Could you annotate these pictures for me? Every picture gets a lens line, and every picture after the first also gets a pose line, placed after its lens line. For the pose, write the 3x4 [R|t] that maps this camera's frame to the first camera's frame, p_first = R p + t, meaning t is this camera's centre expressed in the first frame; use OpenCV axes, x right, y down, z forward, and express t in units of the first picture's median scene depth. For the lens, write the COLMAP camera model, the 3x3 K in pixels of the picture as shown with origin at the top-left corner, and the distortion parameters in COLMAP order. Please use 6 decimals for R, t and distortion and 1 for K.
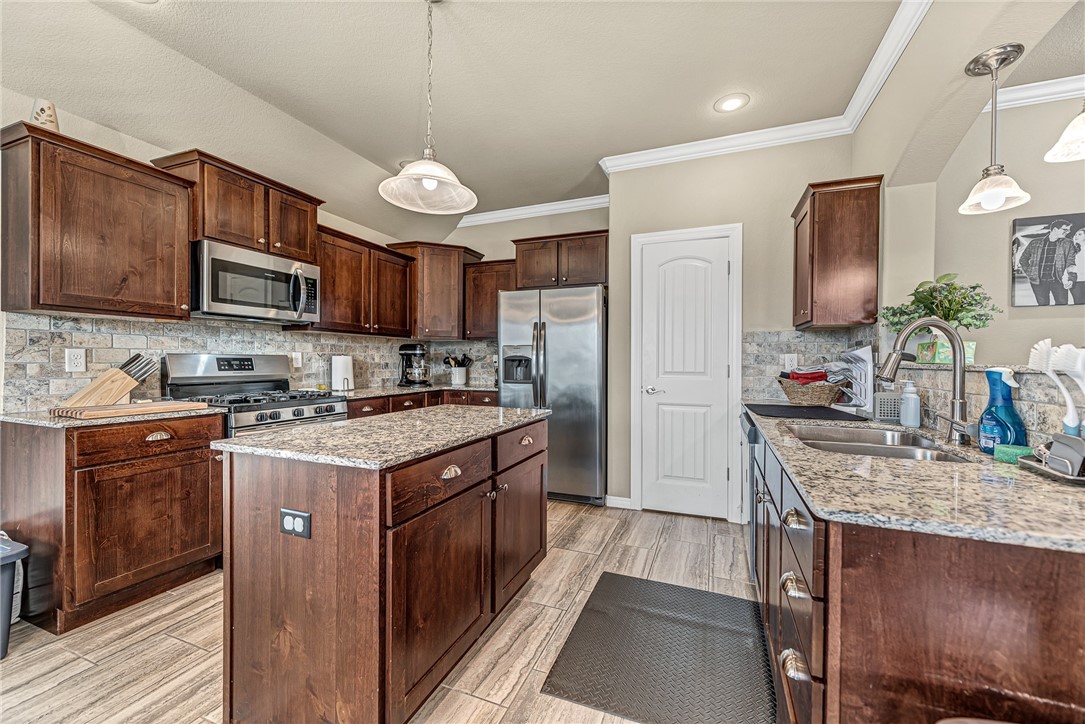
lens RADIAL K [[429.9, 0, 543.8], [0, 429.9, 363.1], [0, 0, 1]] dist [-0.000755, -0.000021]
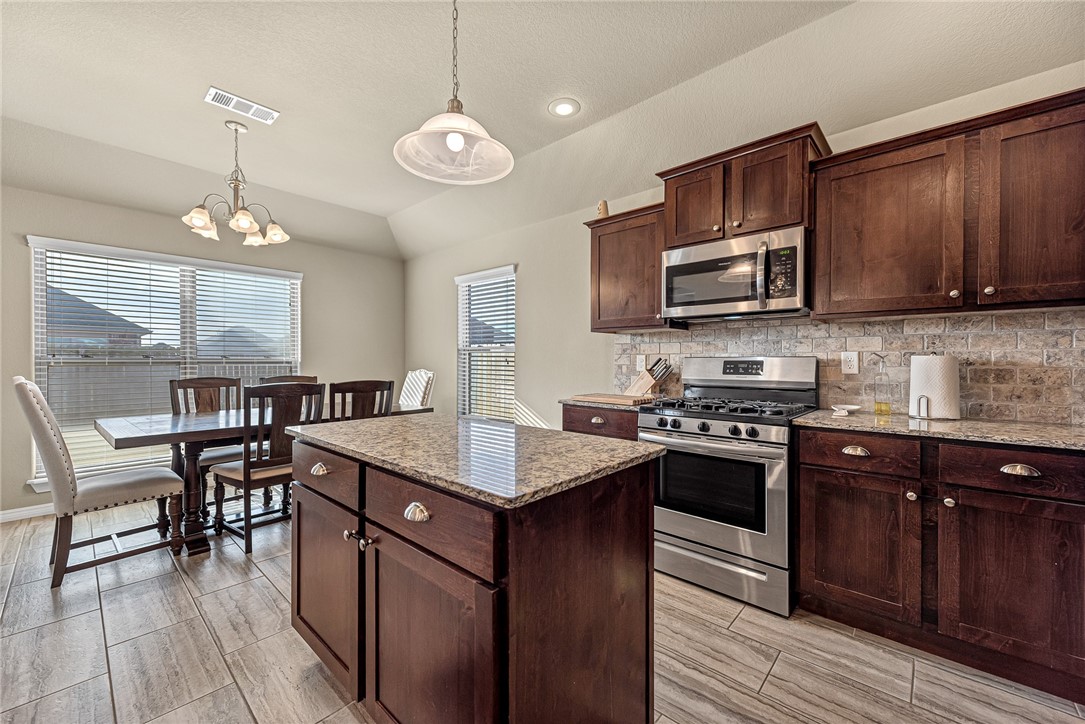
lens RADIAL K [[429.9, 0, 542.7], [0, 429.9, 360.4], [0, 0, 1]] dist [-0.000755, -0.000021]
pose [[-0.349189, -0.009834, -0.937001, 0.283484], [-0.009646, 0.999930, -0.006900, -0.002021], [0.937003, 0.006629, -0.349260, 0.922032]]
